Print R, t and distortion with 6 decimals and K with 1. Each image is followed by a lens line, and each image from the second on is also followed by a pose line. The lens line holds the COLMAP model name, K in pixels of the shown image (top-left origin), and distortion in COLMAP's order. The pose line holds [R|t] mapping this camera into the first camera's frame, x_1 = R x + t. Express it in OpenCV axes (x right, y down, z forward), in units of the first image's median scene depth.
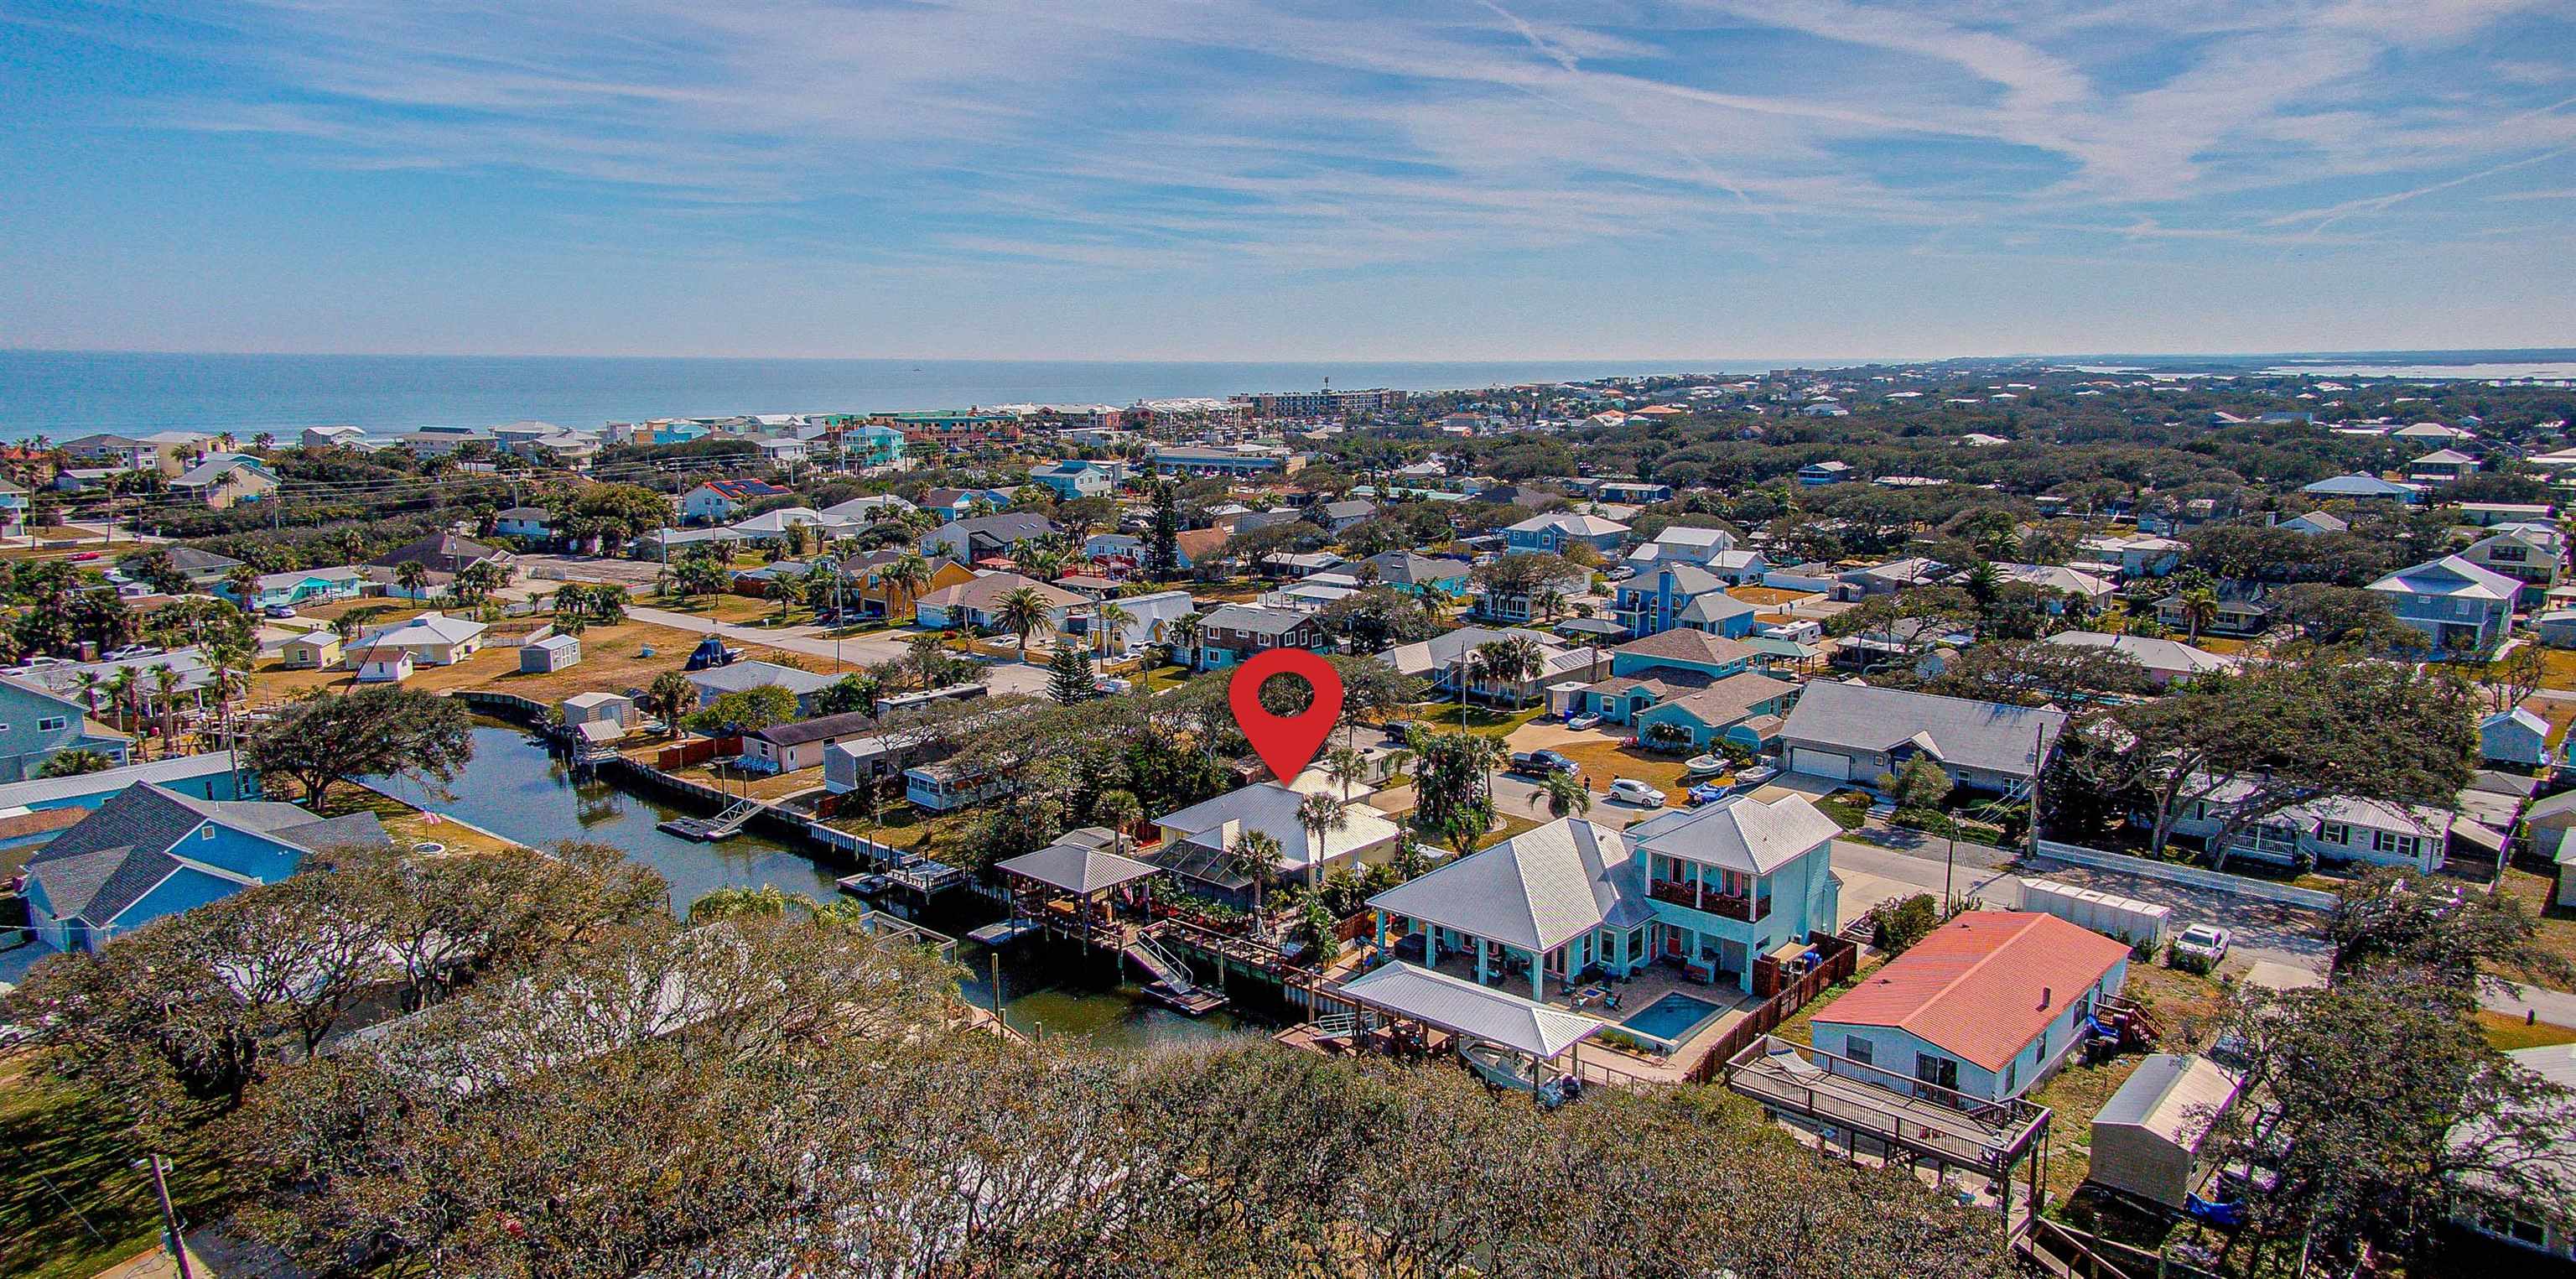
lens RADIAL K [[1675.7, 0, 1292.7], [0, 1675.7, 692.7], [0, 0, 1]] dist [0.359875, 0.000661]
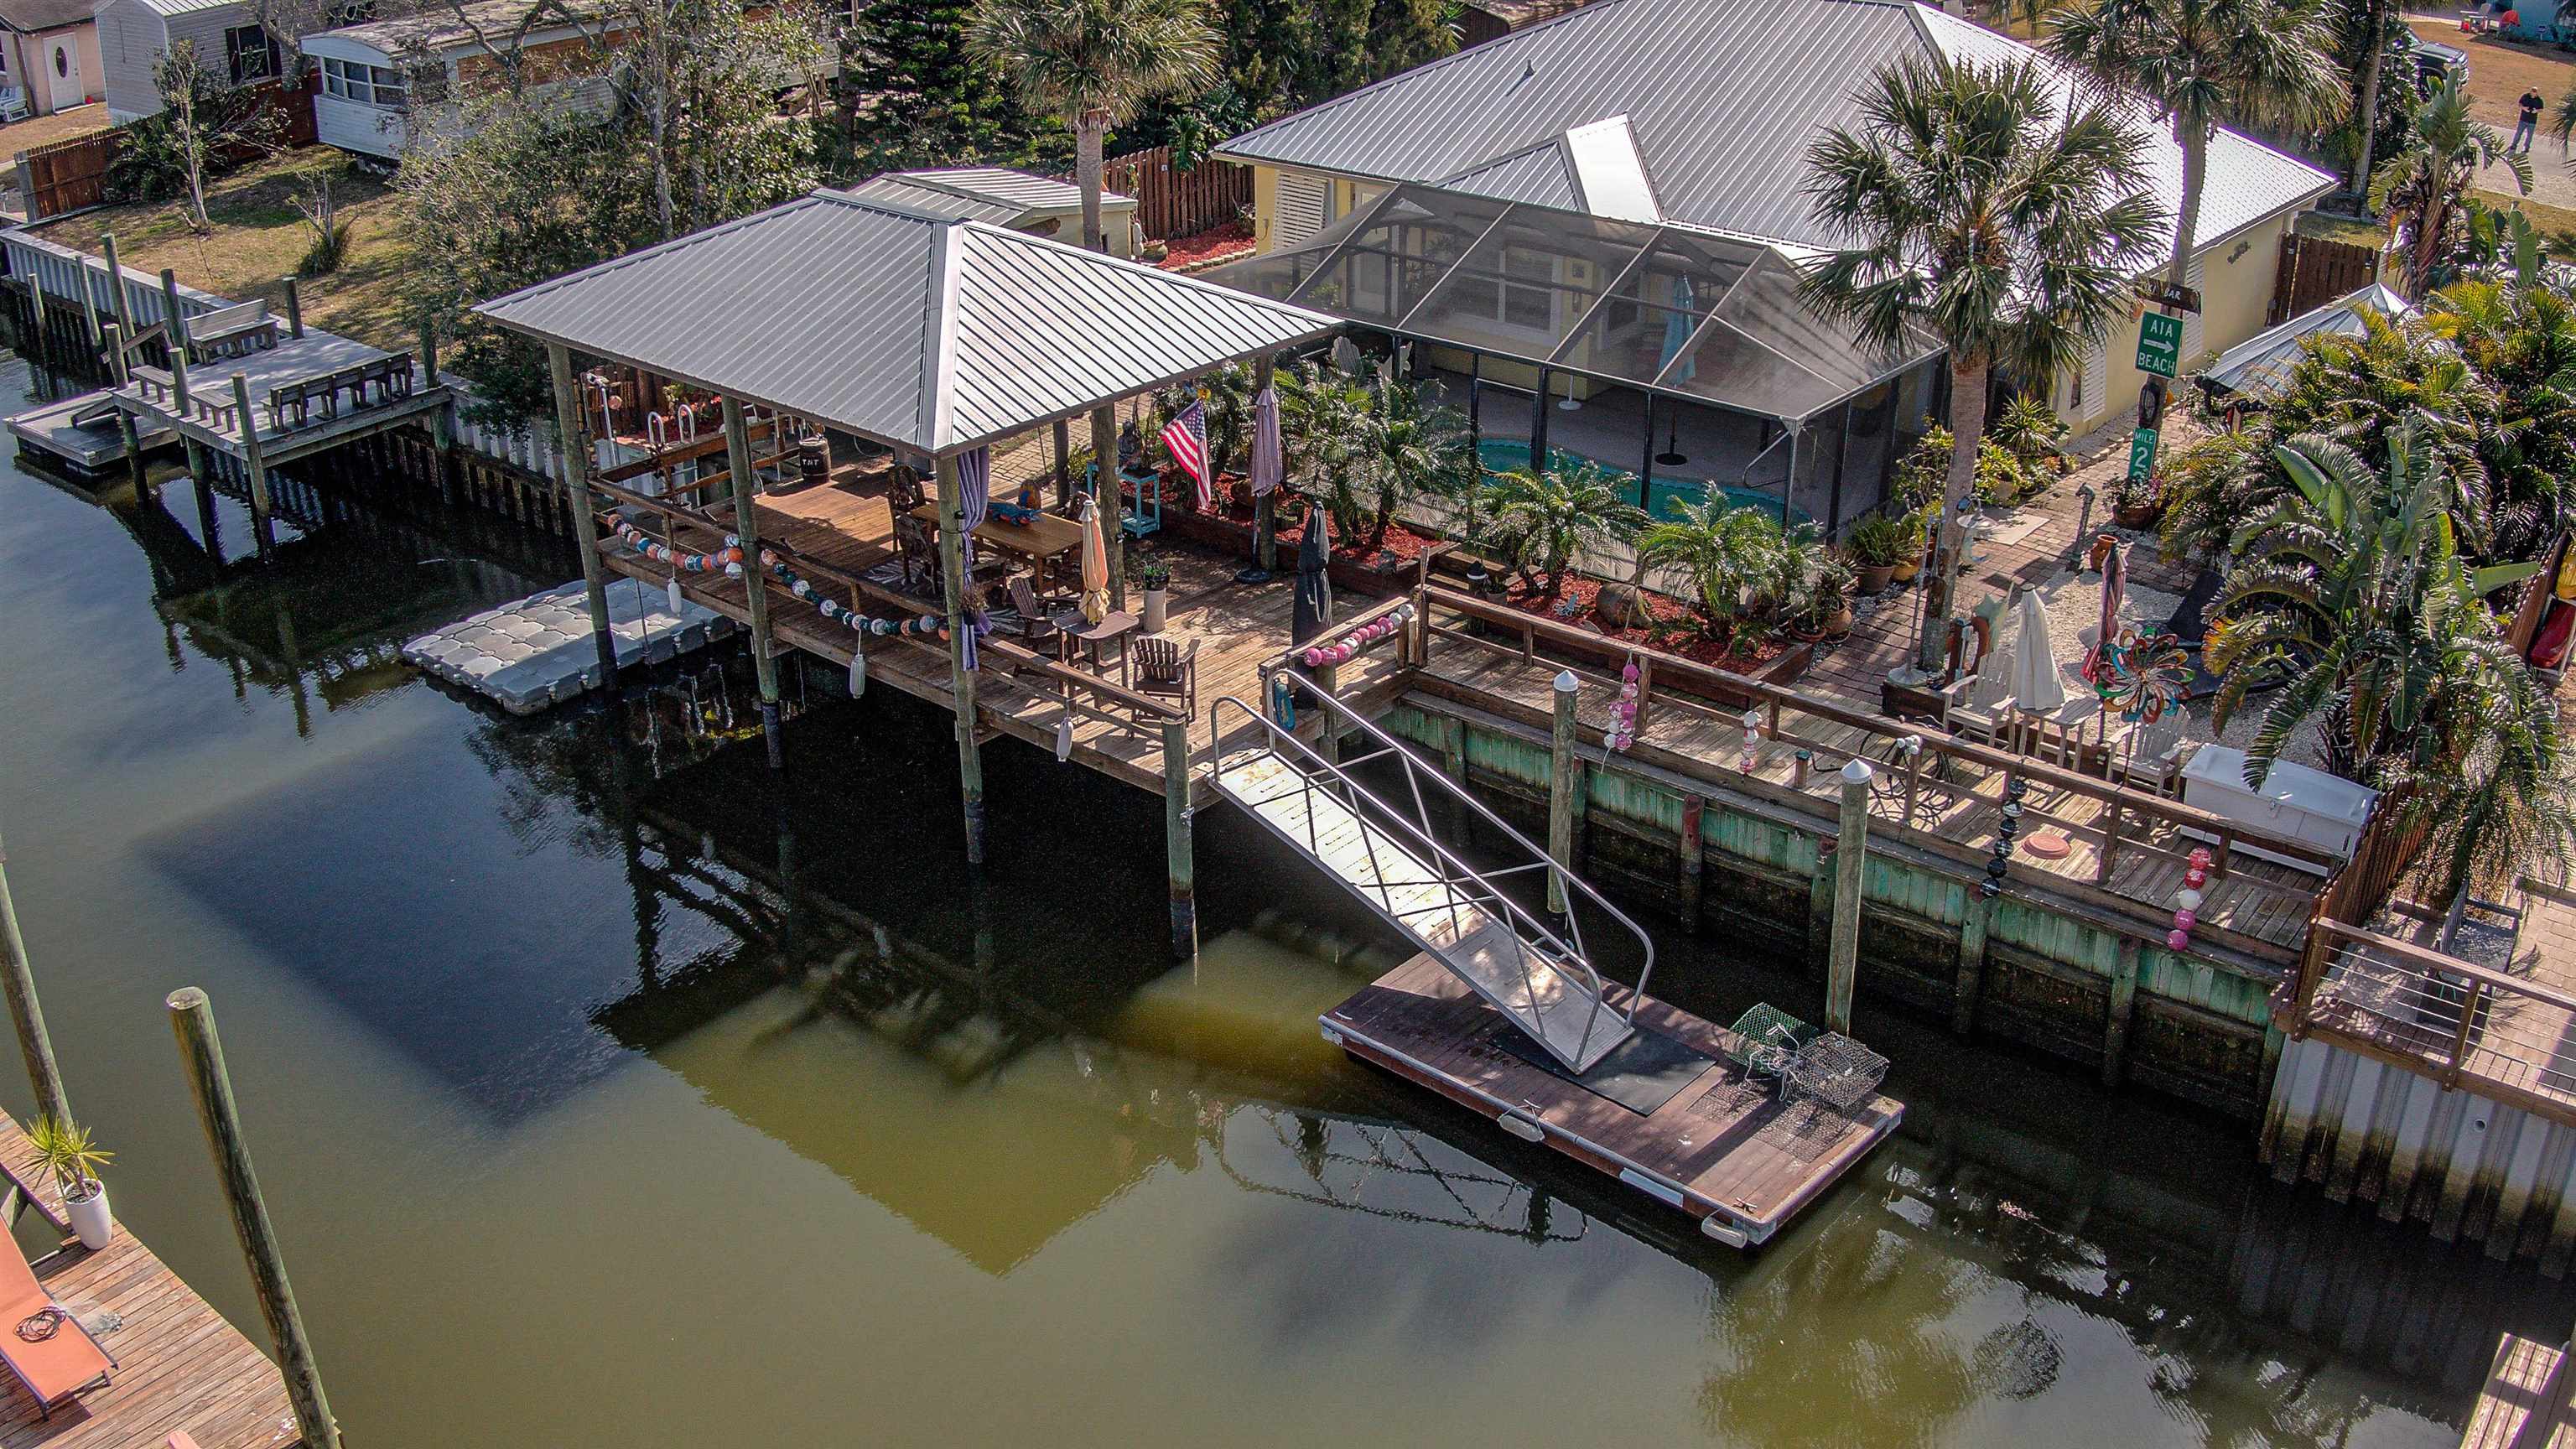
lens RADIAL K [[2295.4, 0, 1276.5], [0, 2295.4, 724.2], [0, 0, 1]] dist [-0.039953, -0.307818]
pose [[0.999487, -0.017065, 0.027095, -0.089155], [0.010406, 0.973338, 0.229138, 0.086028], [-0.030283, -0.228738, 0.973017, 0.711038]]
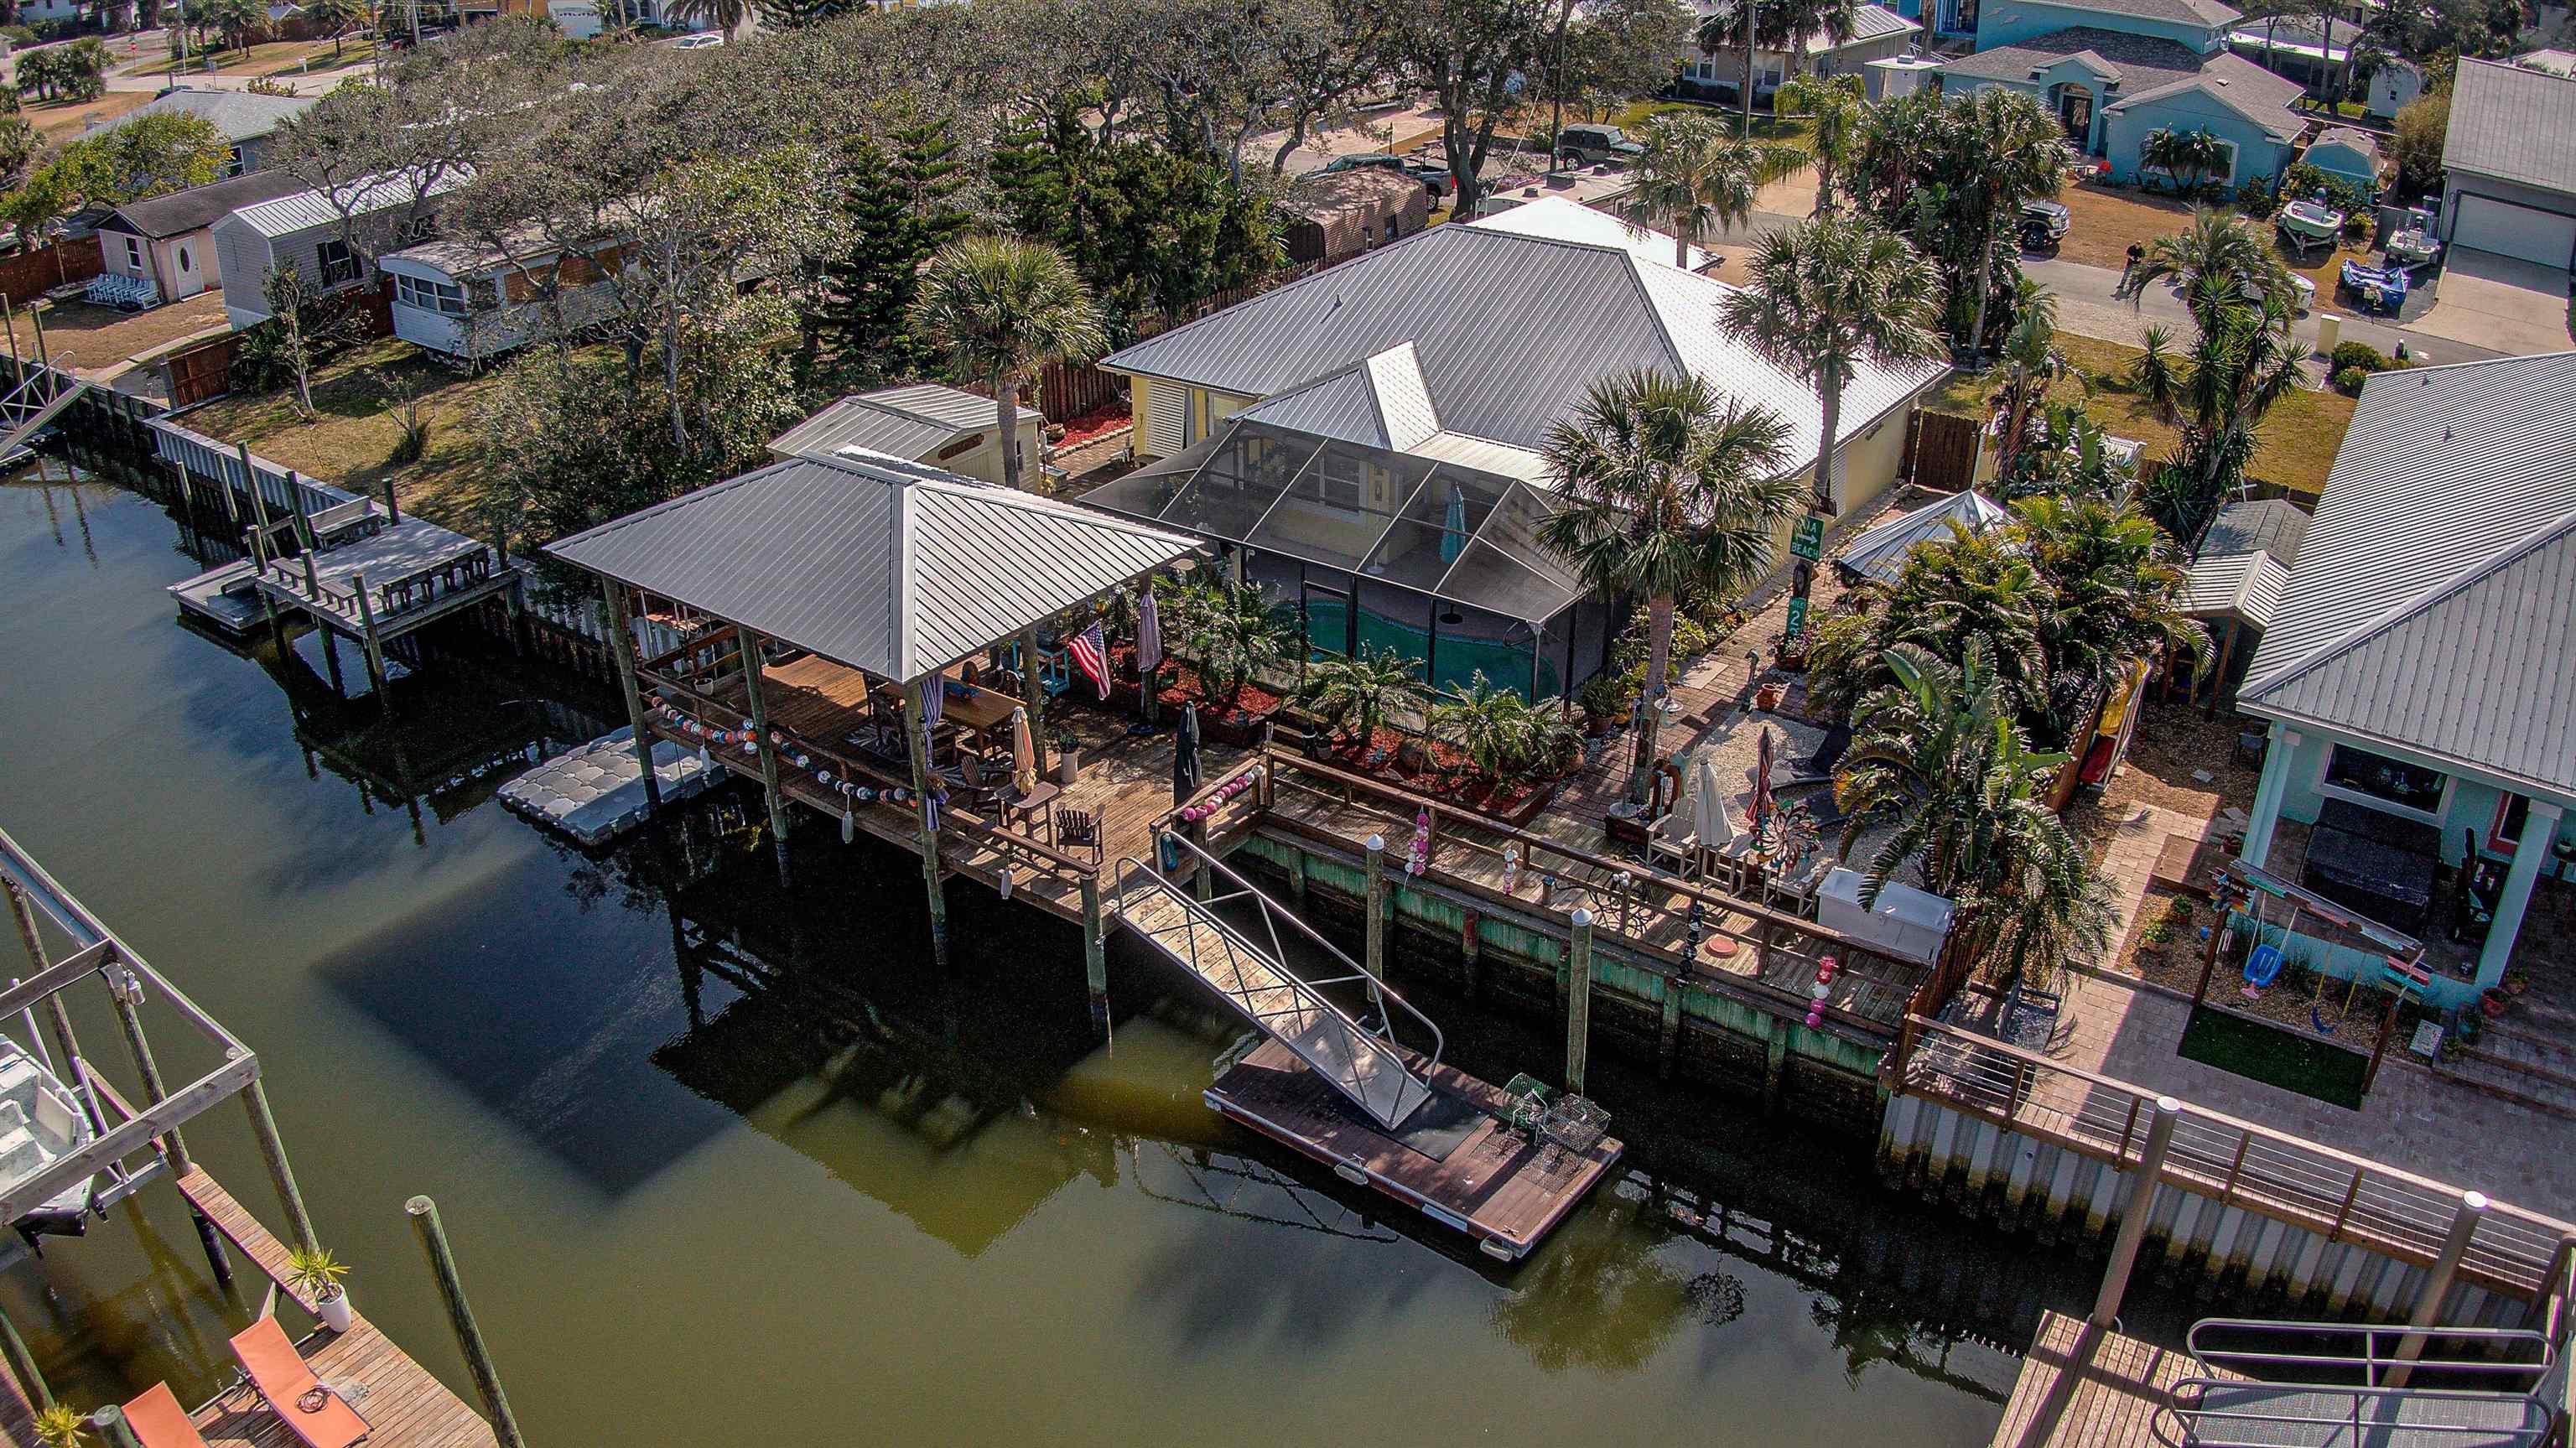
lens RADIAL K [[1842.6, 0, 1288.0], [0, 1842.6, 724.0], [0, 0, 1]] dist [-0.121069, -0.118275]
pose [[0.993998, -0.051143, 0.096712, -0.089313], [0.024416, 0.965412, 0.259583, 0.057802], [-0.106643, -0.255664, 0.960866, 0.699157]]
